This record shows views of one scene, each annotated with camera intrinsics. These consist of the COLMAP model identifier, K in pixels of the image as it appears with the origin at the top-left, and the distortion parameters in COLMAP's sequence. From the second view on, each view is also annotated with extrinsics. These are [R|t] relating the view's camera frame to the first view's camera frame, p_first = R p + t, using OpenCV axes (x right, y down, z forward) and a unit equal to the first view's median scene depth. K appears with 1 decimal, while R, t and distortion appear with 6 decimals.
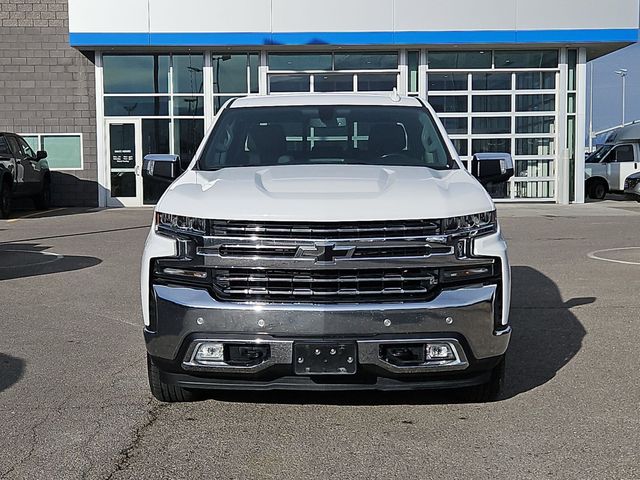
lens RADIAL K [[1056.7, 0, 320.0], [0, 1056.7, 240.0], [0, 0, 1]] dist [0.030904, 0.015767]
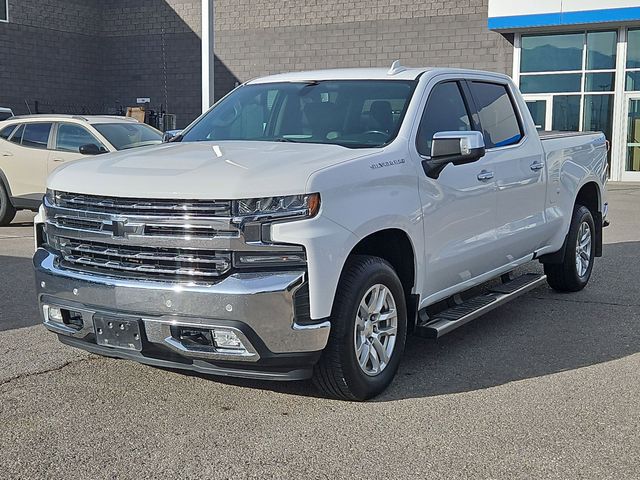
lens RADIAL K [[925.7, 0, 308.7], [0, 925.7, 239.9], [0, 0, 1]] dist [0.137058, -0.068462]
pose [[0.857063, 0.070883, -0.510313, 0.579935], [-0.051536, 0.997318, 0.051975, -0.030231], [0.512628, -0.018247, 0.858417, 0.315886]]
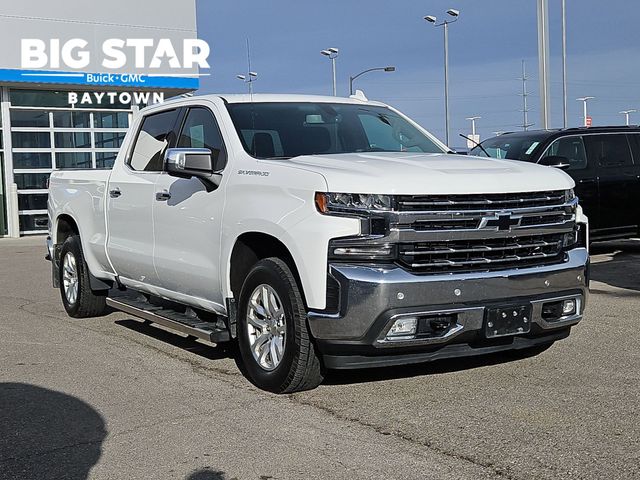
lens RADIAL K [[925.7, 0, 308.7], [0, 925.7, 239.9], [0, 0, 1]] dist [0.137058, -0.068462]
pose [[0.851694, -0.047180, 0.521911, -0.626060], [0.066677, 0.997601, -0.018627, 0.032976], [-0.519780, 0.050664, 0.852797, 0.281466]]
